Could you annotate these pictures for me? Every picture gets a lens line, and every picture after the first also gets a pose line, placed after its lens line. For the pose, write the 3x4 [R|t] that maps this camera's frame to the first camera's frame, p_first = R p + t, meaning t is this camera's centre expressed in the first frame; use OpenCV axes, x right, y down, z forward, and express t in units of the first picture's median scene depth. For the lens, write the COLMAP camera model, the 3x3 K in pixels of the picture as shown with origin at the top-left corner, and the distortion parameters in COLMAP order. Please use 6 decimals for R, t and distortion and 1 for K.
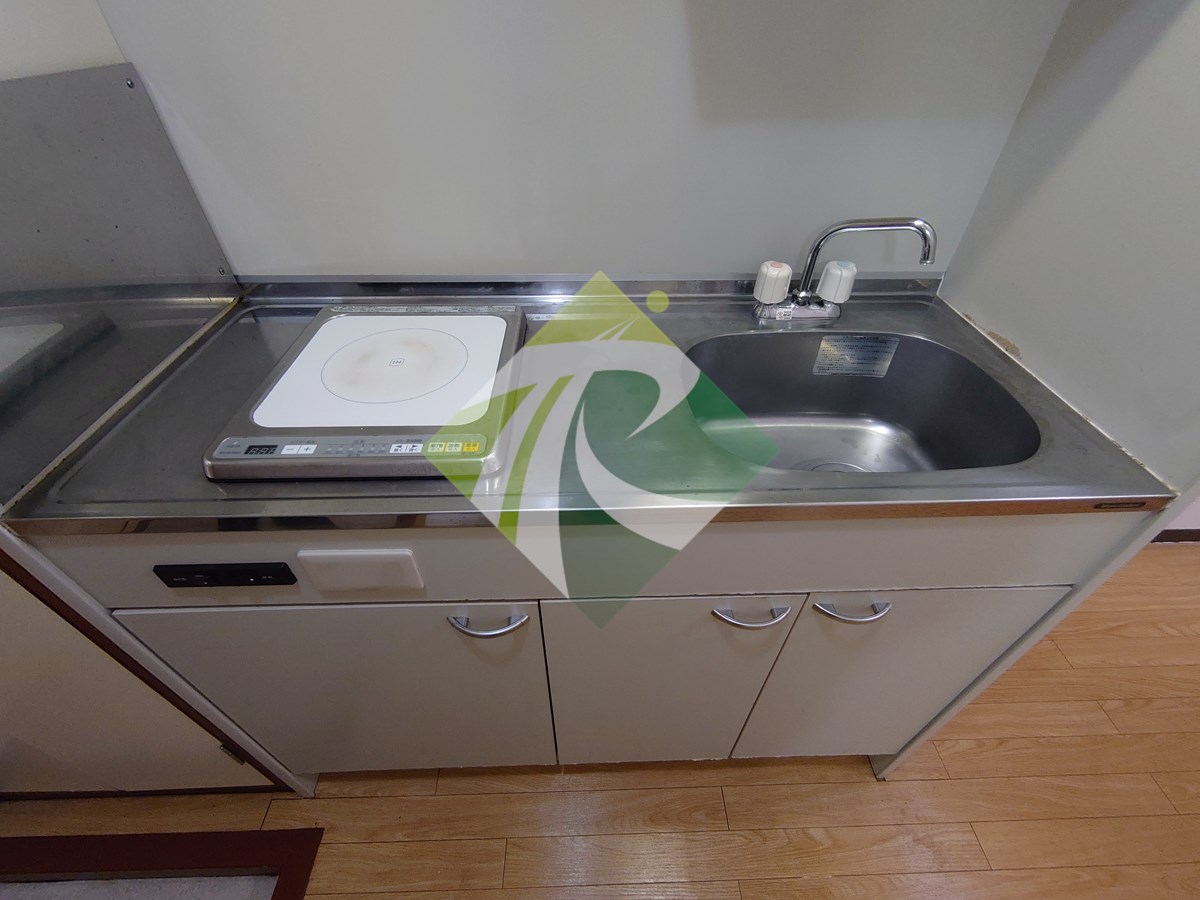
lens RADIAL K [[514.3, 0, 600.6], [0, 514.3, 444.1], [0, 0, 1]] dist [-0.000291, 0.000334]
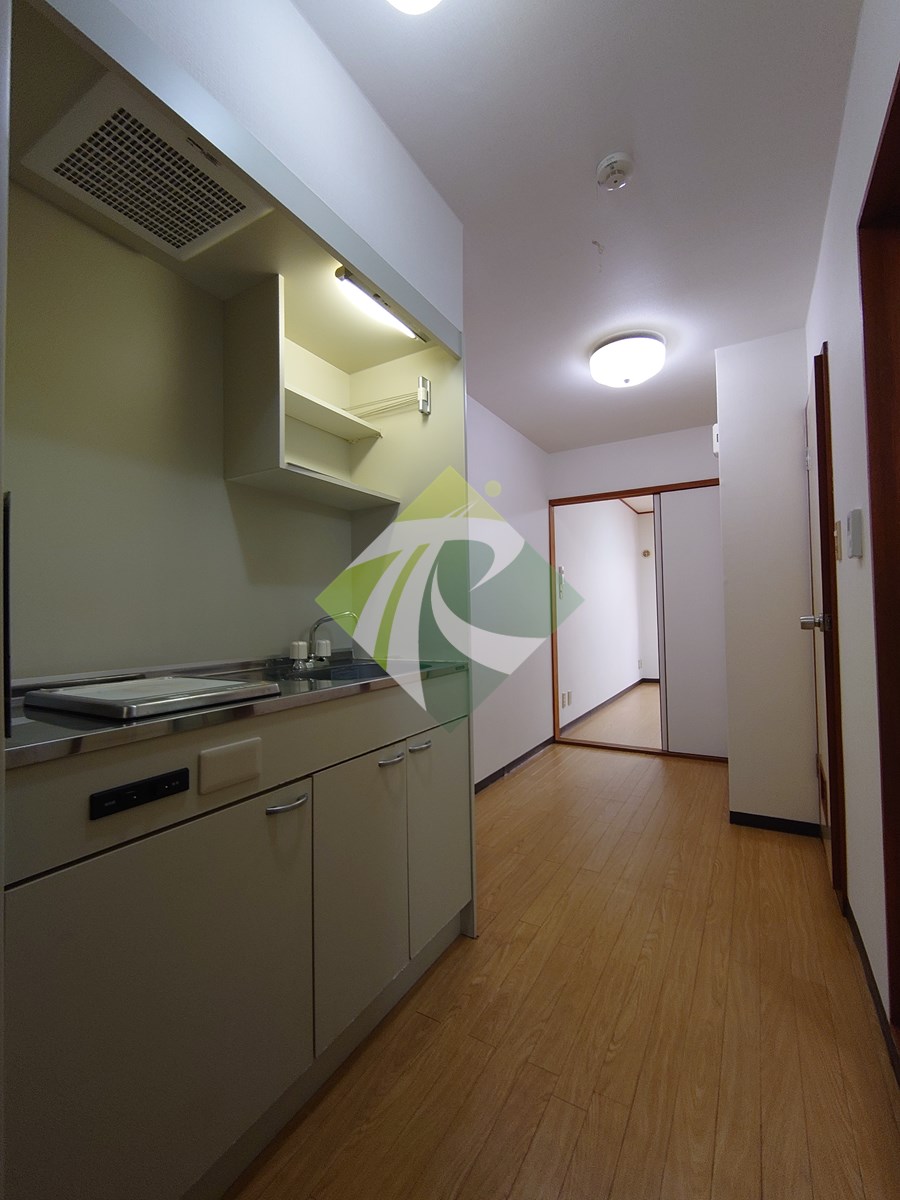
lens RADIAL K [[514.3, 0, 450.0], [0, 514.3, 600.0], [0, 0, 1]] dist [-0.000291, 0.000334]
pose [[0.539179, 0.017972, 0.842000, -0.801544], [0.562392, 0.736514, -0.375850, 0.473607], [-0.626899, 0.676184, 0.387005, -0.191452]]
